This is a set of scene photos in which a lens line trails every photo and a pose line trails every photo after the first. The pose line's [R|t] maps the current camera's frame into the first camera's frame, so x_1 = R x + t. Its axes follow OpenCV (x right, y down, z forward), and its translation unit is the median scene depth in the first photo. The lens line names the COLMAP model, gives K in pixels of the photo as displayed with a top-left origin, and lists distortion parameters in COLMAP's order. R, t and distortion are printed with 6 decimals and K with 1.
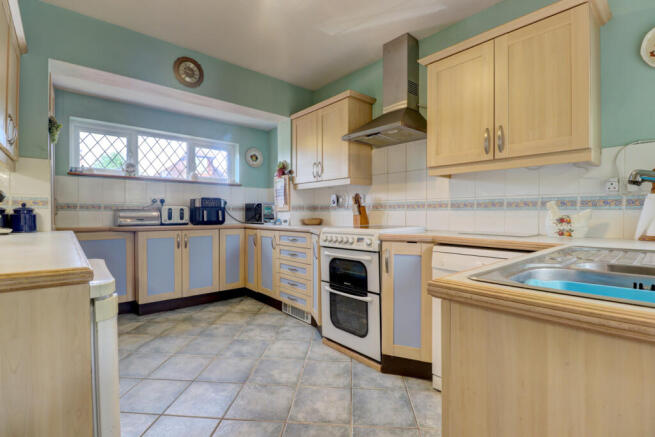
lens RADIAL K [[307.6, 0, 333.0], [0, 307.6, 213.5], [0, 0, 1]] dist [0.001150, 0.000091]
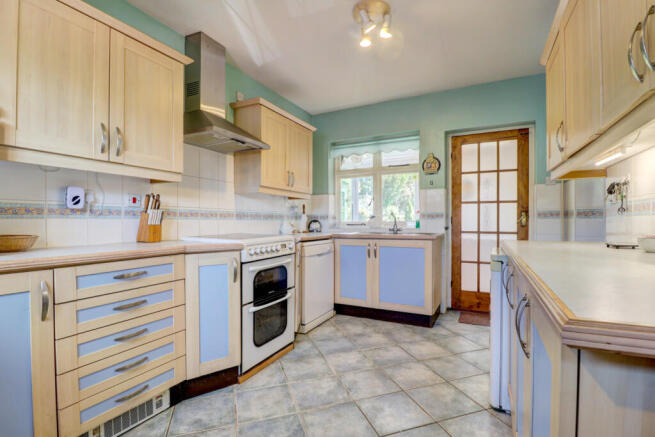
lens RADIAL K [[307.6, 0, 332.8], [0, 307.6, 222.1], [0, 0, 1]] dist [0.001150, 0.000091]
pose [[-0.377052, -0.001339, 0.926191, -0.942114], [0.000533, 0.999998, 0.001662, -0.002586], [-0.926192, 0.001120, -0.377051, 1.169257]]
